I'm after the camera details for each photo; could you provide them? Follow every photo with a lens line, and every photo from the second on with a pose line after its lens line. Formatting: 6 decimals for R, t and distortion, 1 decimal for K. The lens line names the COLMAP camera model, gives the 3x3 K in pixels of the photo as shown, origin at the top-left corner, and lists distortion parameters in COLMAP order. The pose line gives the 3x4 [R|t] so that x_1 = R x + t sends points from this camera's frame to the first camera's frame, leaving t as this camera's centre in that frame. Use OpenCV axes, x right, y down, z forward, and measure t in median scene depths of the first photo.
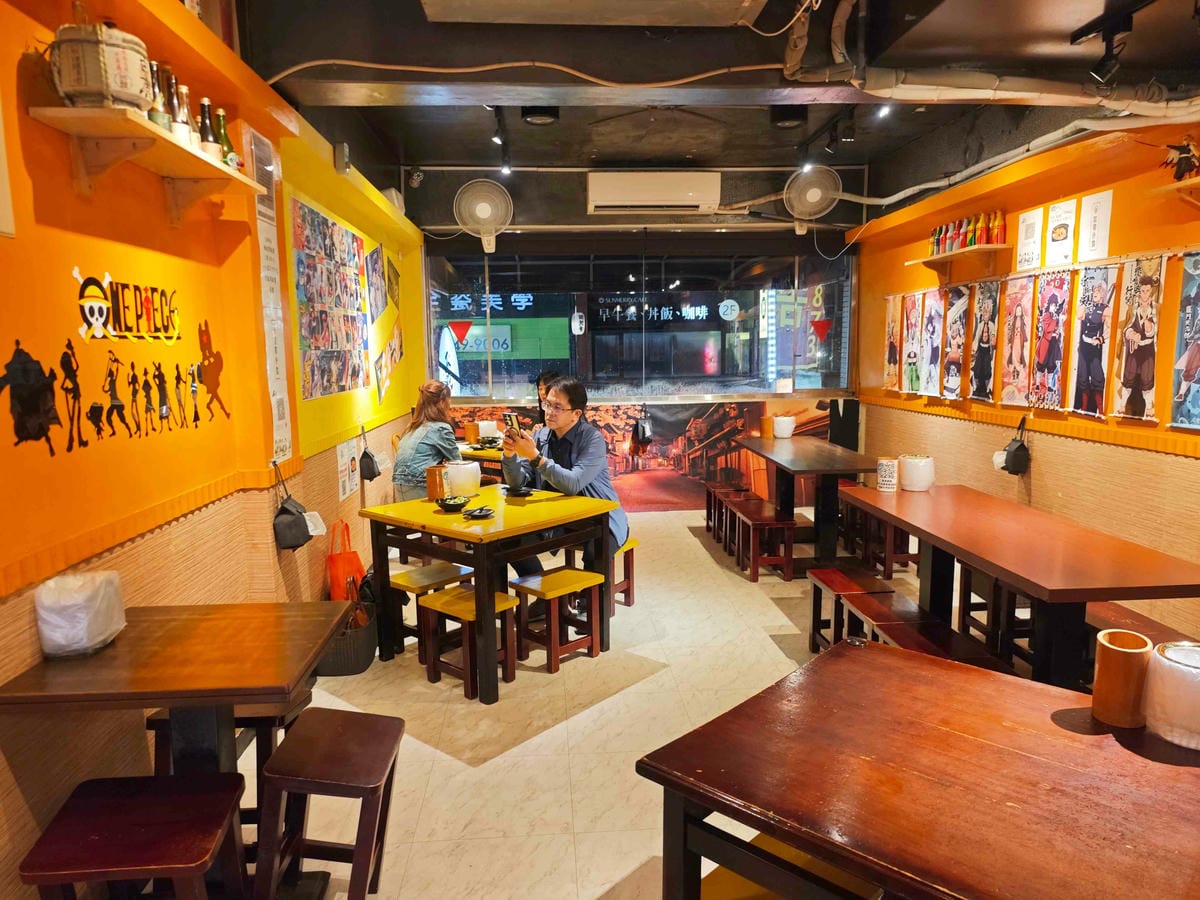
lens RADIAL K [[779.8, 0, 598.5], [0, 779.8, 470.4], [0, 0, 1]] dist [-0.003316, -0.001235]
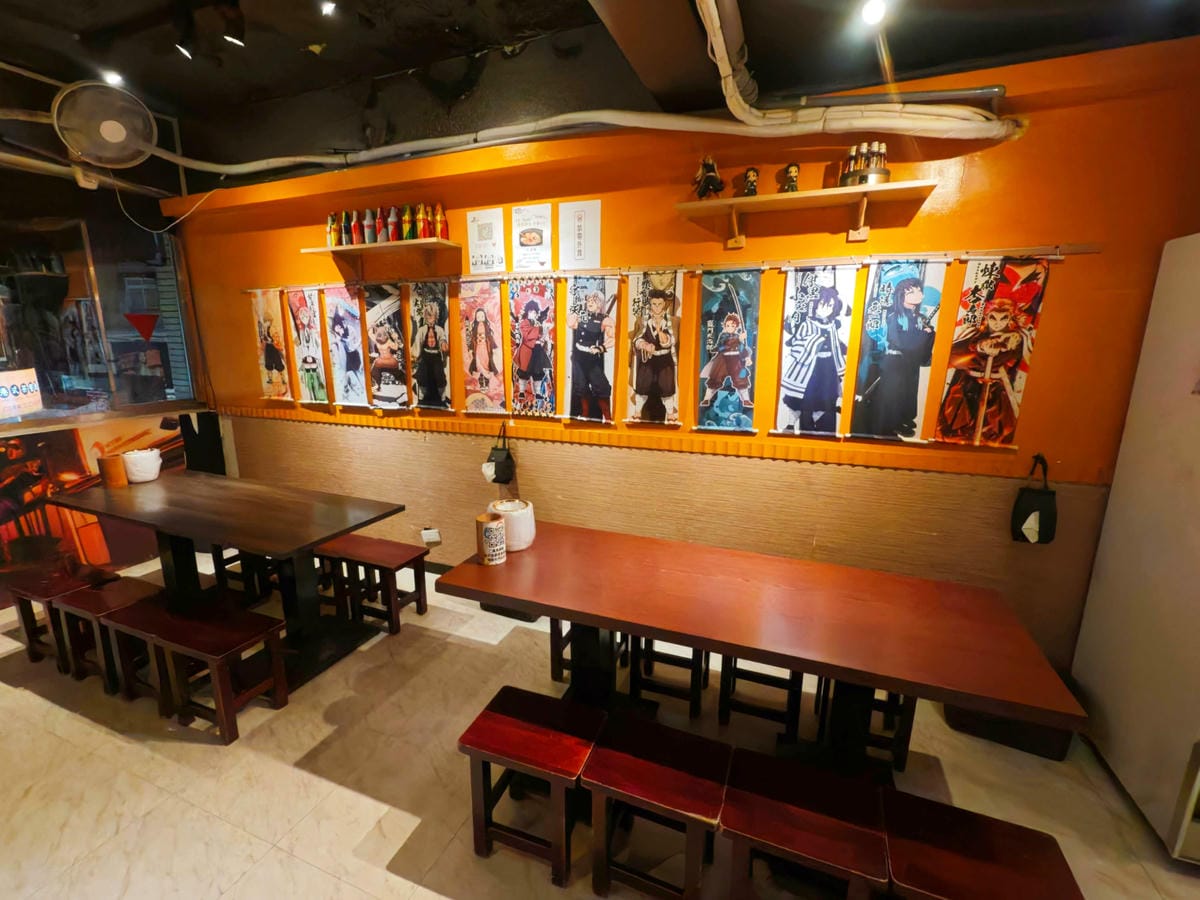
lens RADIAL K [[537.3, 0, 600.0], [0, 537.3, 450.0], [0, 0, 1]] dist [0.001452, 0.000400]
pose [[0.440521, -0.168787, 0.881733, -0.008388], [0.132329, 0.983646, 0.122183, -0.105857], [-0.887936, 0.062854, 0.455652, 0.588716]]
